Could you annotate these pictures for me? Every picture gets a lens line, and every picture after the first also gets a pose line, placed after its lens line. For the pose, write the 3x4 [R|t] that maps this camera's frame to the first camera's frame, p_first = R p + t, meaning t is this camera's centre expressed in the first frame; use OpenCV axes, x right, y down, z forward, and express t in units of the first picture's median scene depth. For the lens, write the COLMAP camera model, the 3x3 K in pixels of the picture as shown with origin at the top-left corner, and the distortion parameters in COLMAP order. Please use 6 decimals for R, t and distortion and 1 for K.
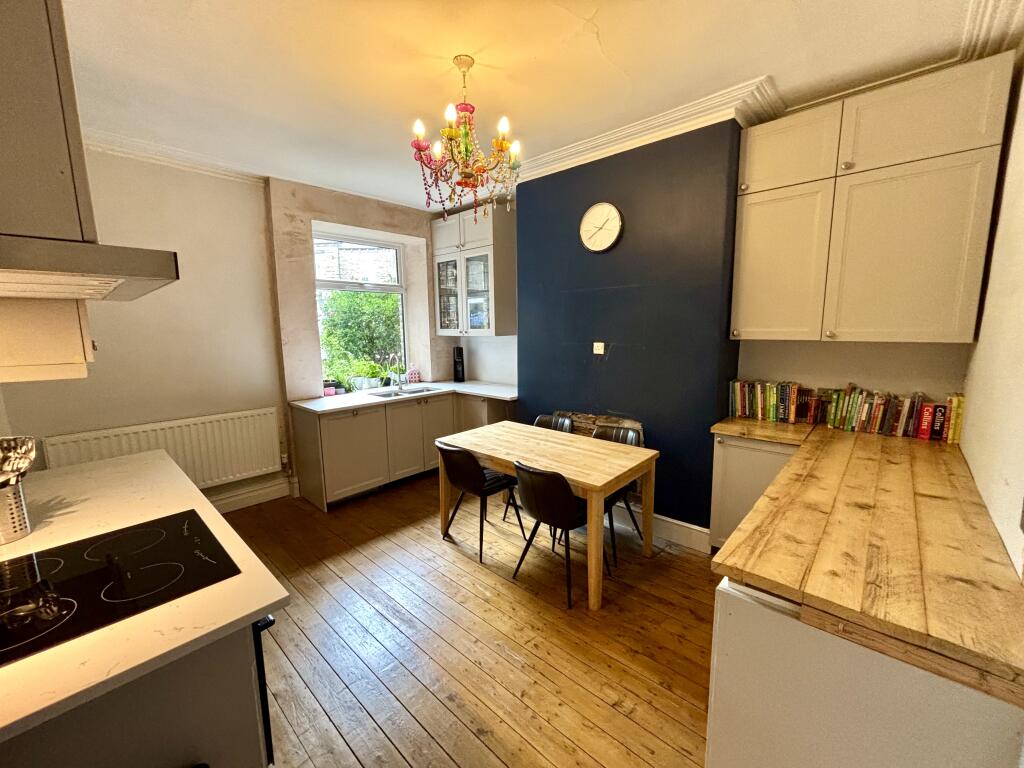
lens RADIAL K [[412.9, 0, 511.1], [0, 412.9, 384.2], [0, 0, 1]] dist [-0.001412, -0.000794]
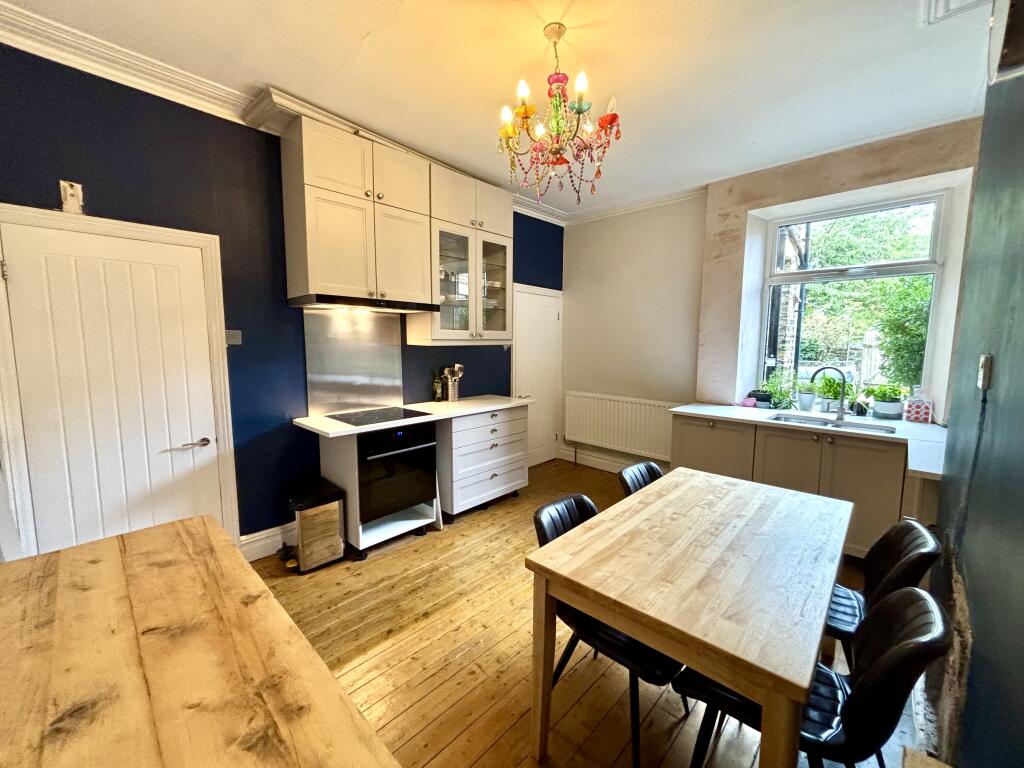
lens RADIAL K [[412.9, 0, 511.0], [0, 412.9, 383.7], [0, 0, 1]] dist [-0.001412, -0.000794]
pose [[-0.018535, 0.116569, -0.993010, 0.955790], [-0.151151, 0.981439, 0.118032, -0.104494], [0.988337, 0.152282, -0.000571, 1.088503]]
